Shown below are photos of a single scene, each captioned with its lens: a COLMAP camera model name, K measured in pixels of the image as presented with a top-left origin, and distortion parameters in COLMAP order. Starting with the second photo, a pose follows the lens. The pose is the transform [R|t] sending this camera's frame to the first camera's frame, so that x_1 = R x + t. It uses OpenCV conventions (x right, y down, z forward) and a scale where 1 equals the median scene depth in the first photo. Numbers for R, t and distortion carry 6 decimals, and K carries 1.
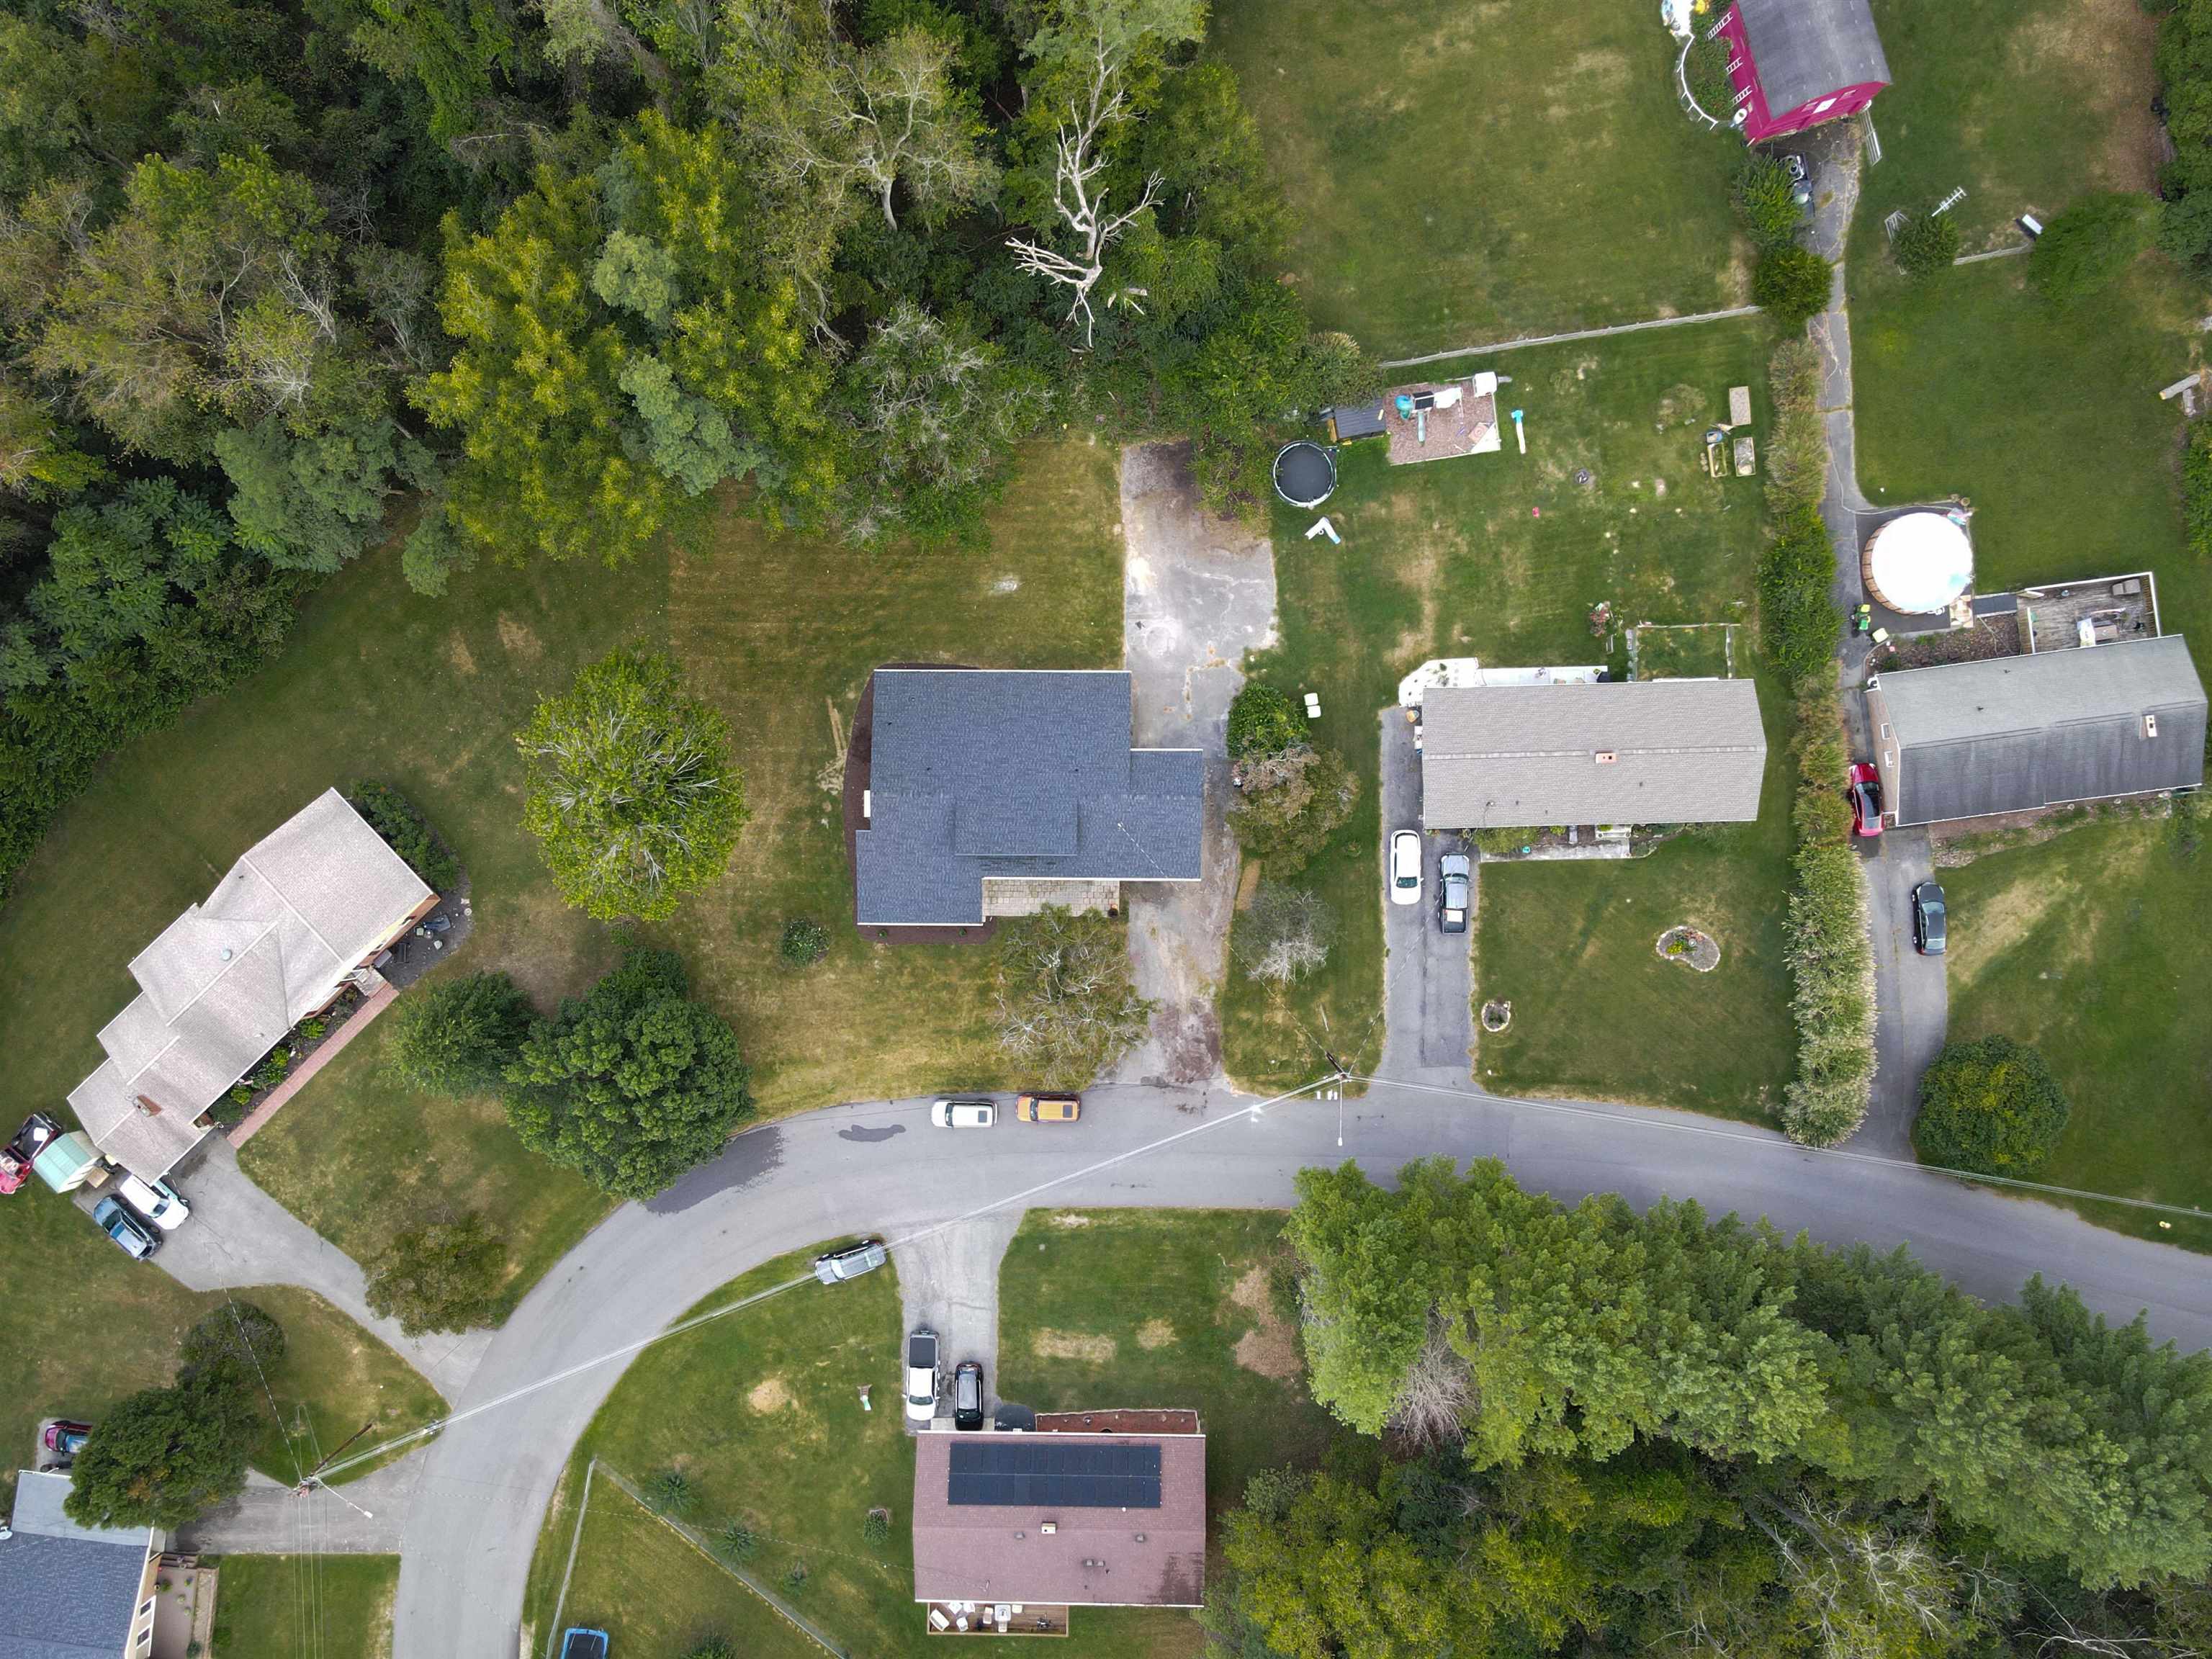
lens RADIAL K [[1612.6, 0, 1103.4], [0, 1612.6, 836.0], [0, 0, 1]] dist [-0.004891, 0.045119]
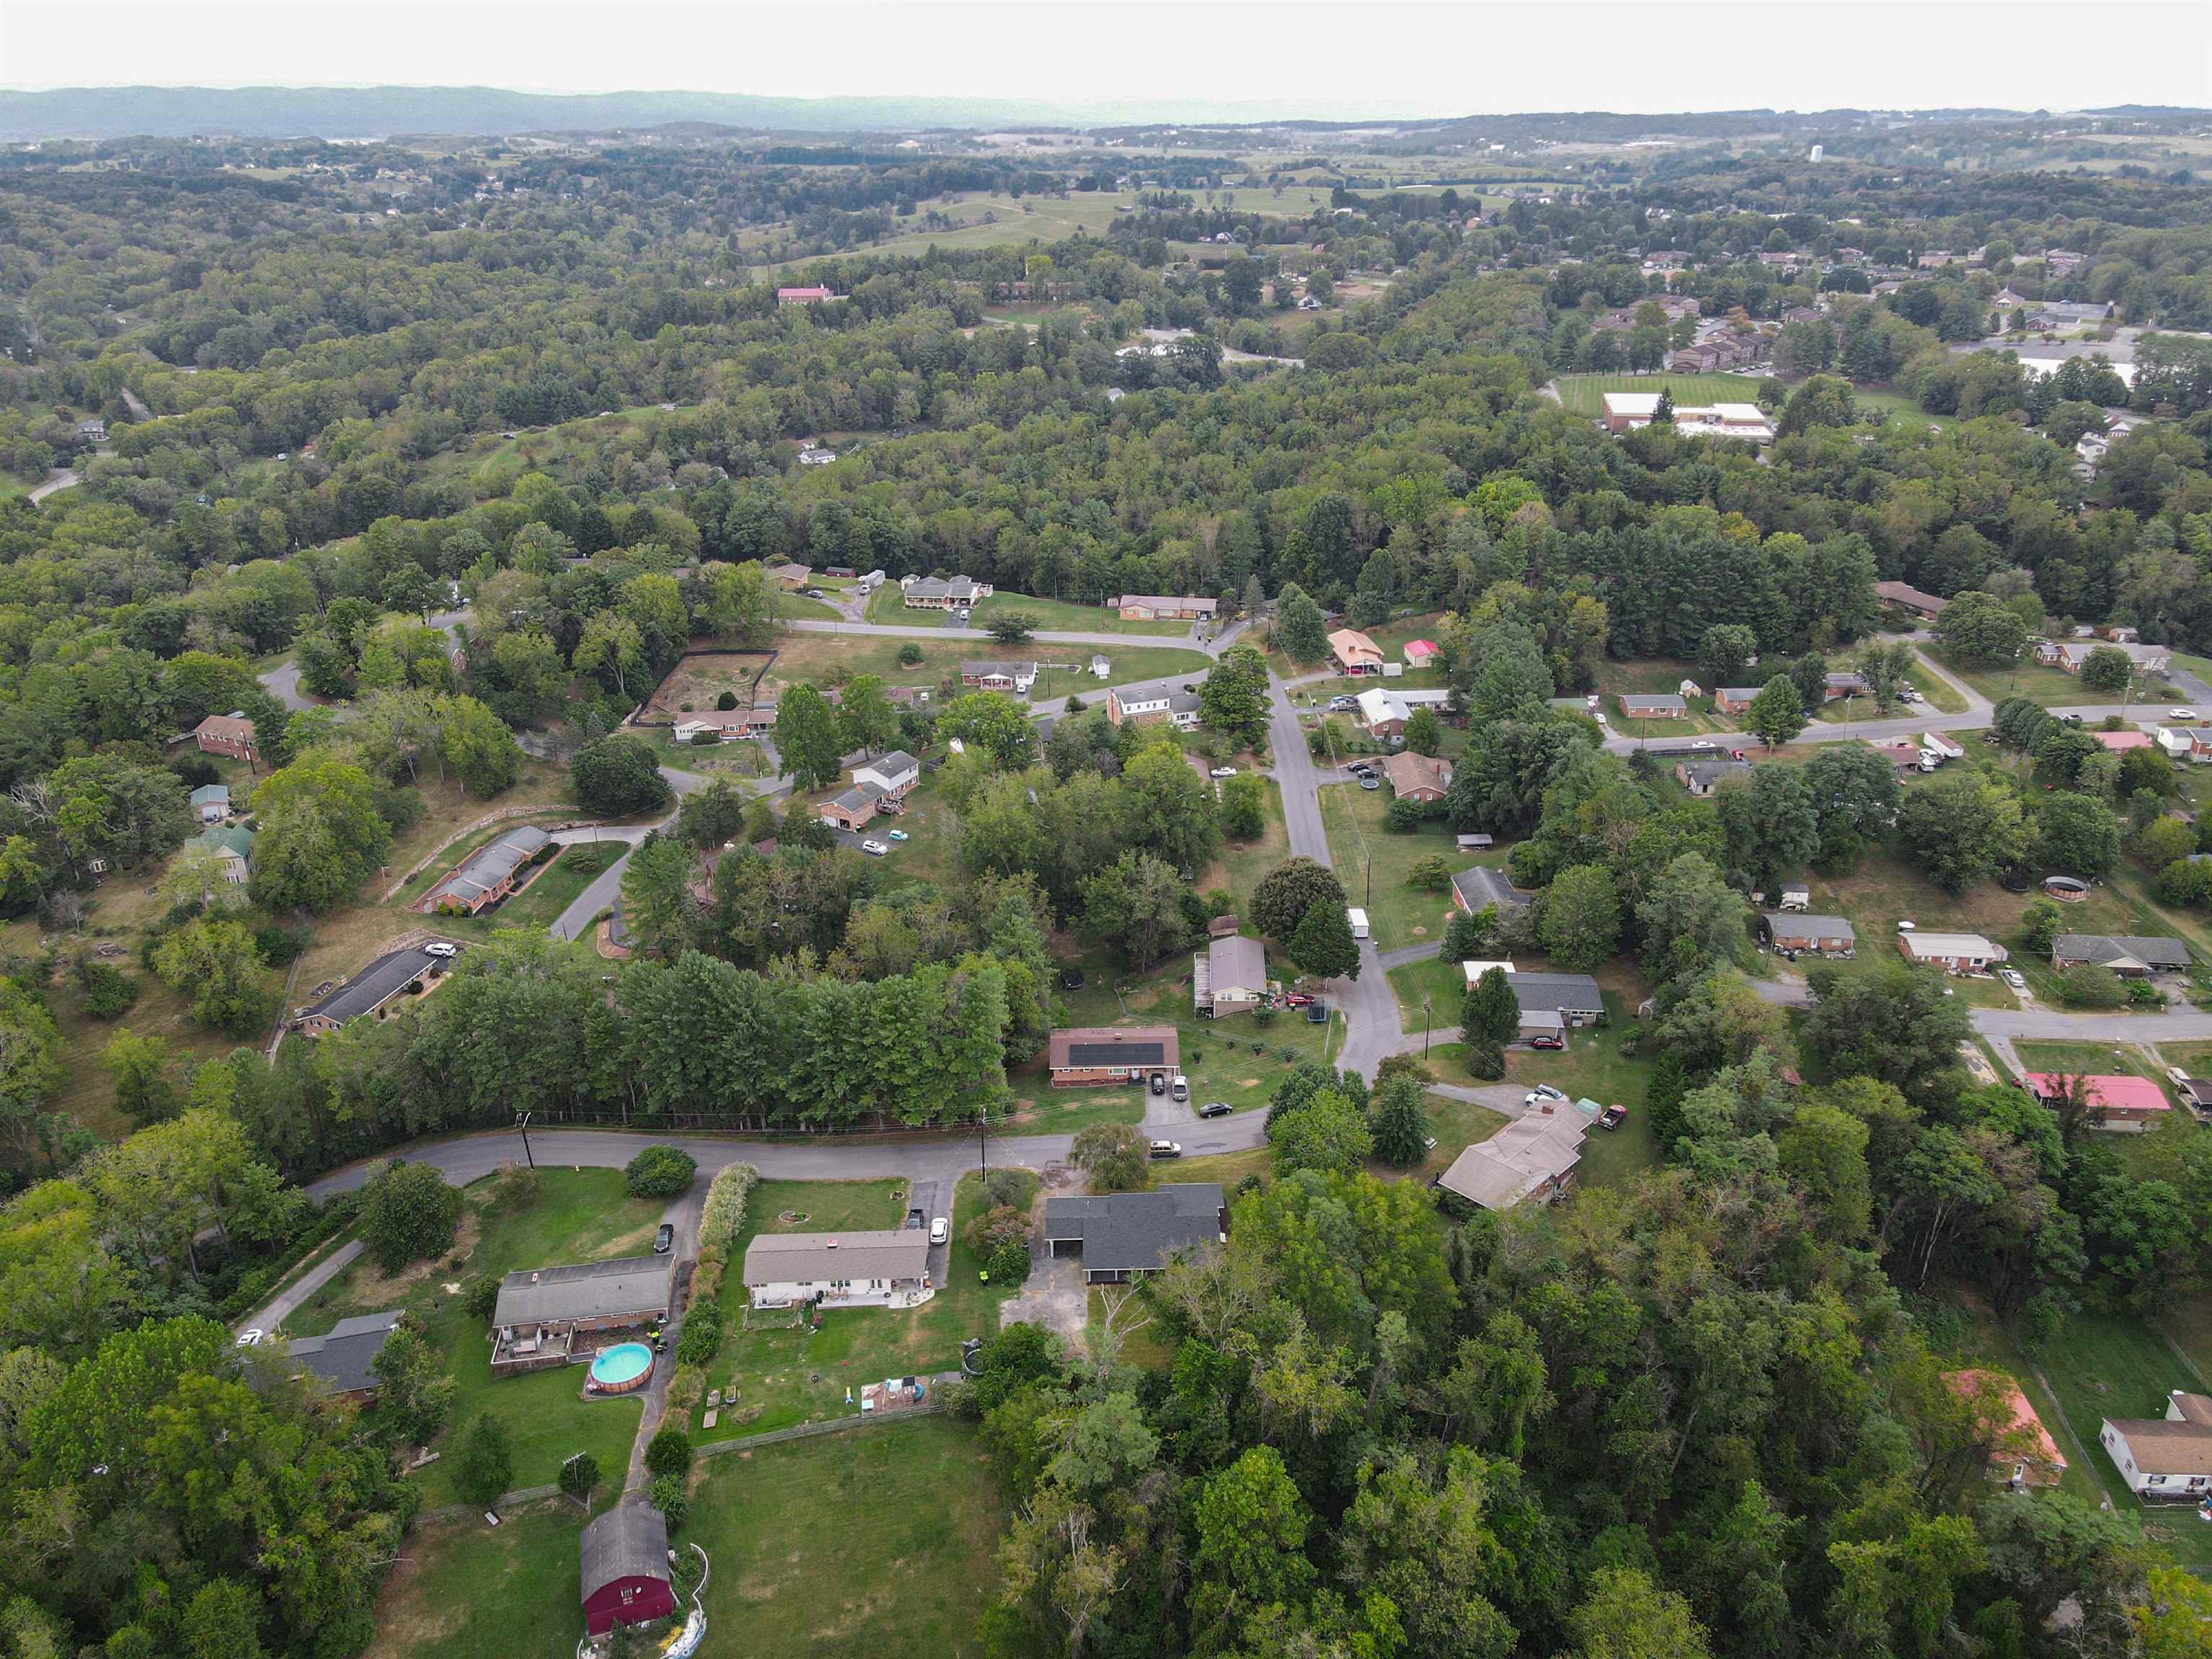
lens RADIAL K [[1612.6, 0, 1103.4], [0, 1612.6, 836.0], [0, 0, 1]] dist [-0.004891, 0.045119]
pose [[-0.999375, 0.035341, 0.000678, -0.024112], [-0.013409, -0.396774, 0.917819, -1.548233], [0.032705, 0.917236, 0.397000, -0.174160]]
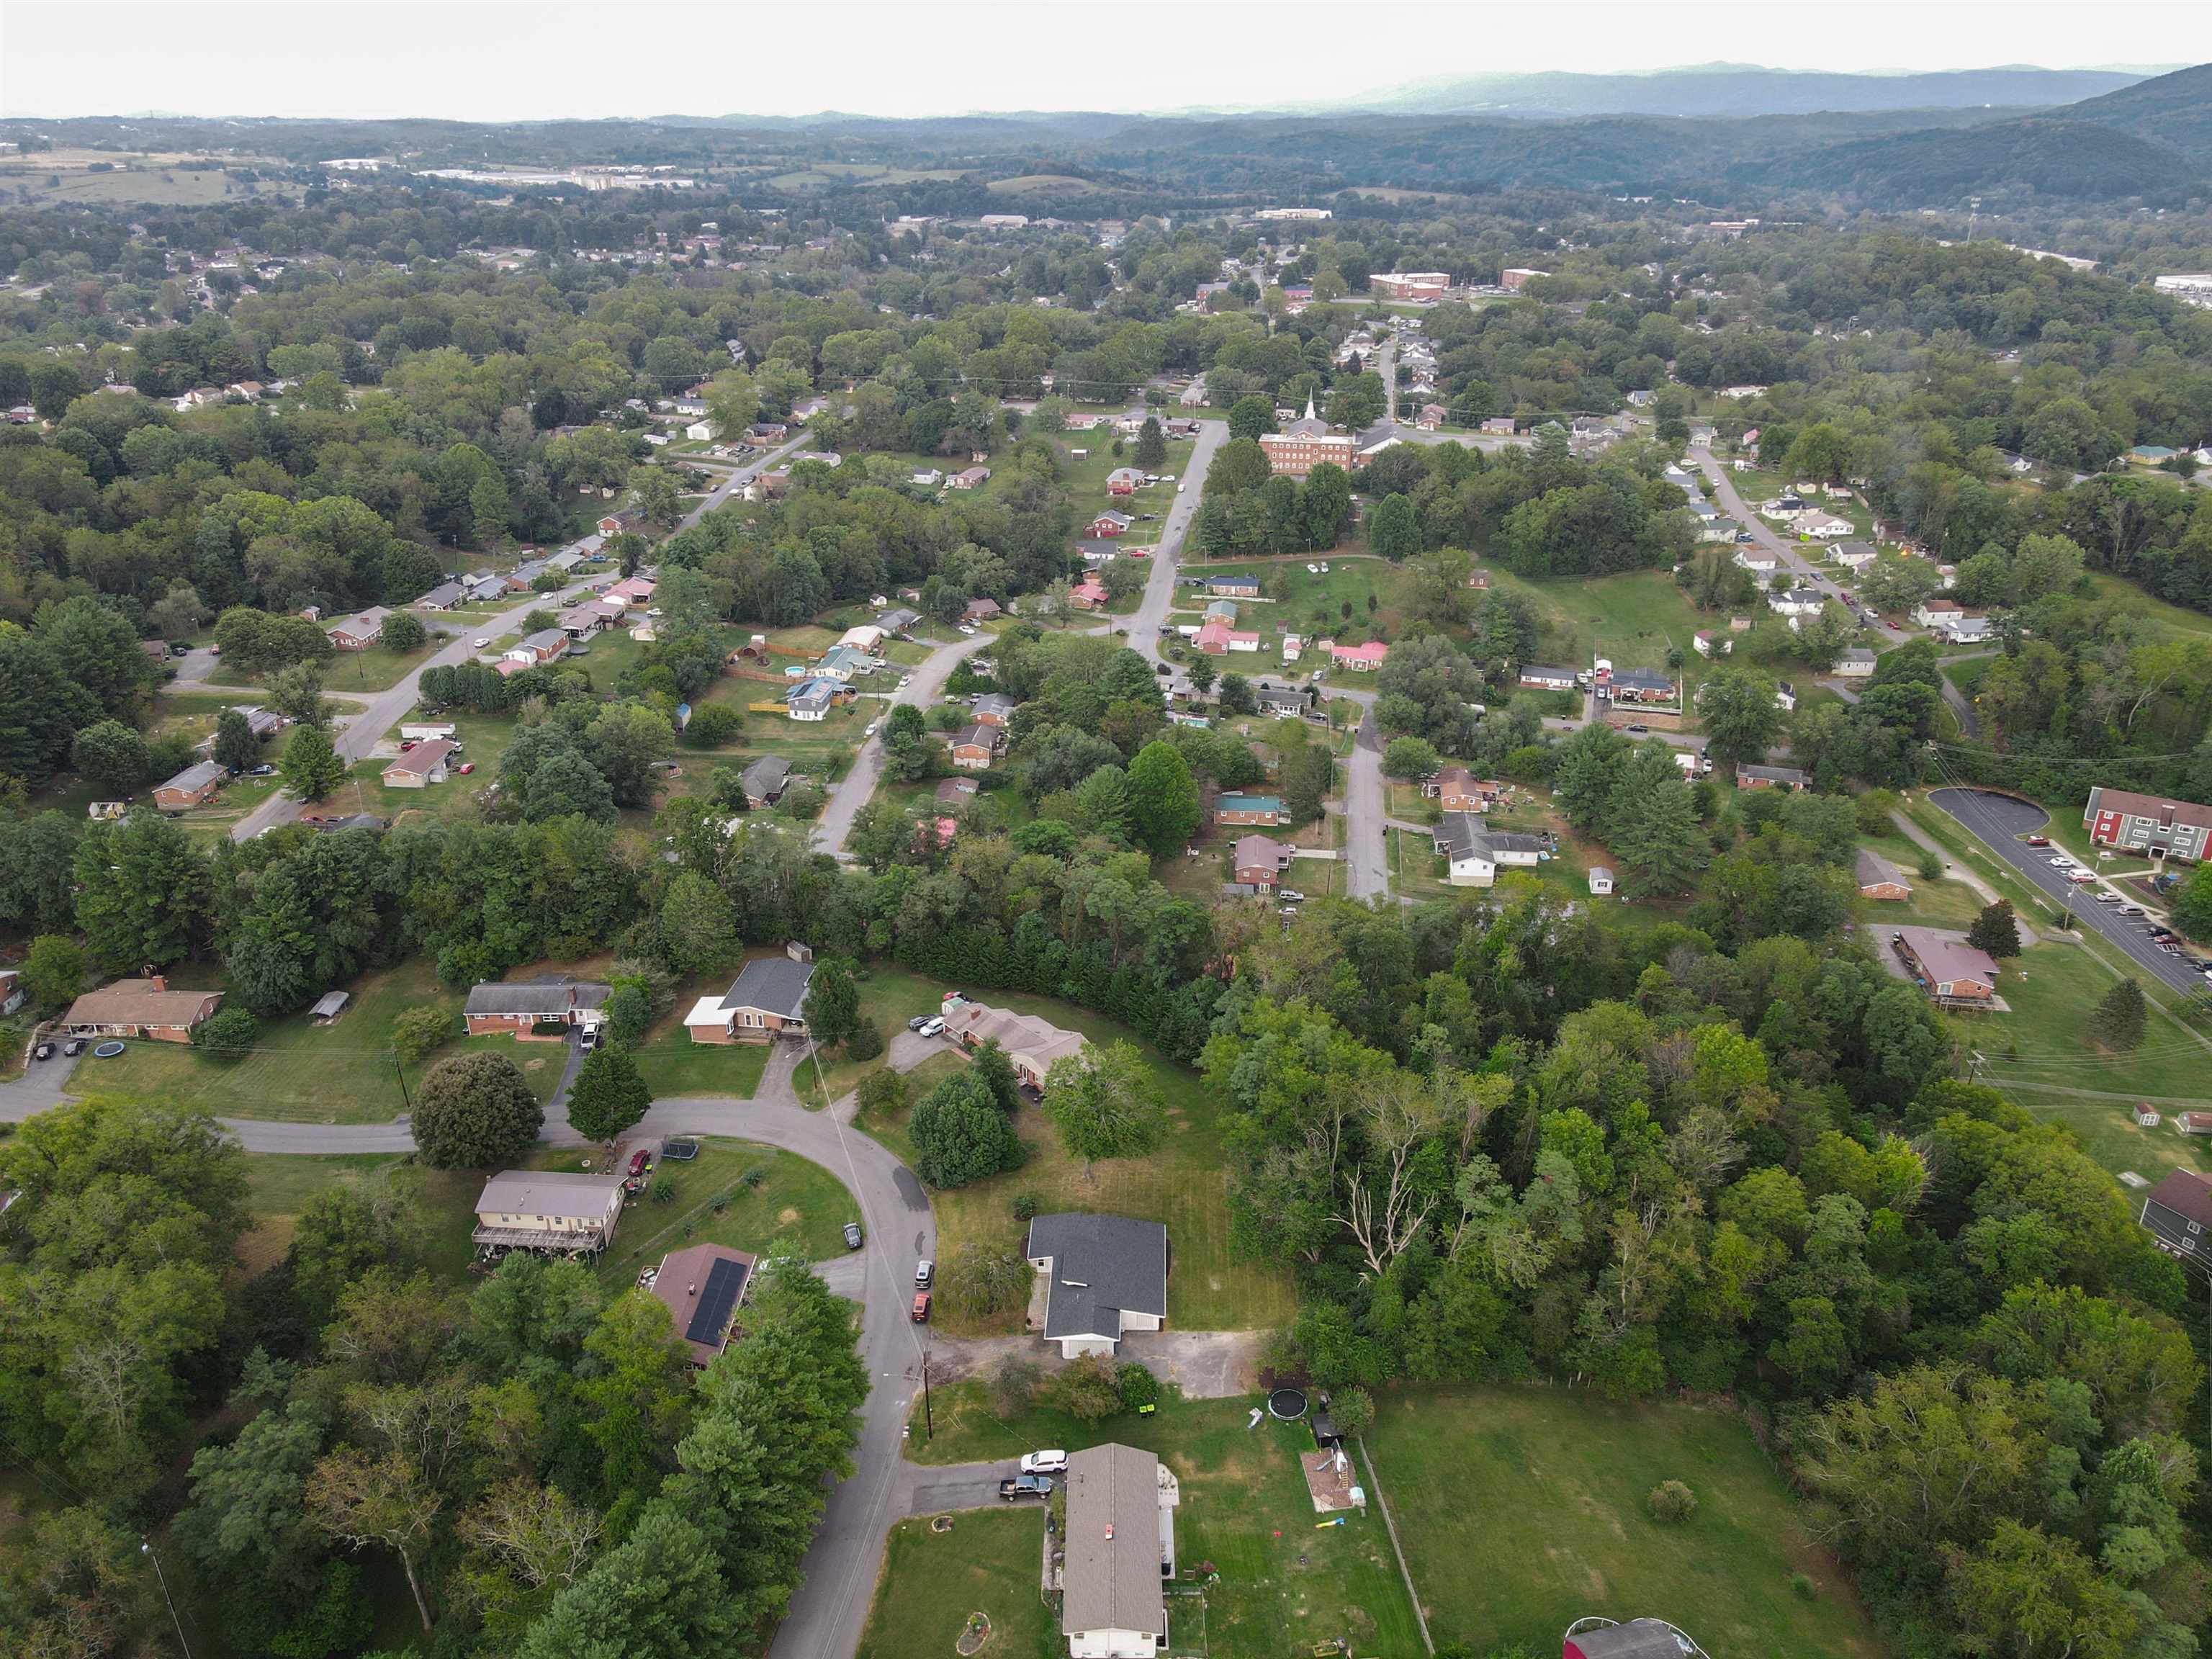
lens RADIAL K [[1612.6, 0, 1103.4], [0, 1612.6, 836.0], [0, 0, 1]] dist [-0.004891, 0.045119]
pose [[-0.028369, 0.431590, -0.901624, 1.343929], [-0.999444, 0.003568, 0.033154, -0.092445], [0.017526, 0.902063, 0.431249, -0.227248]]
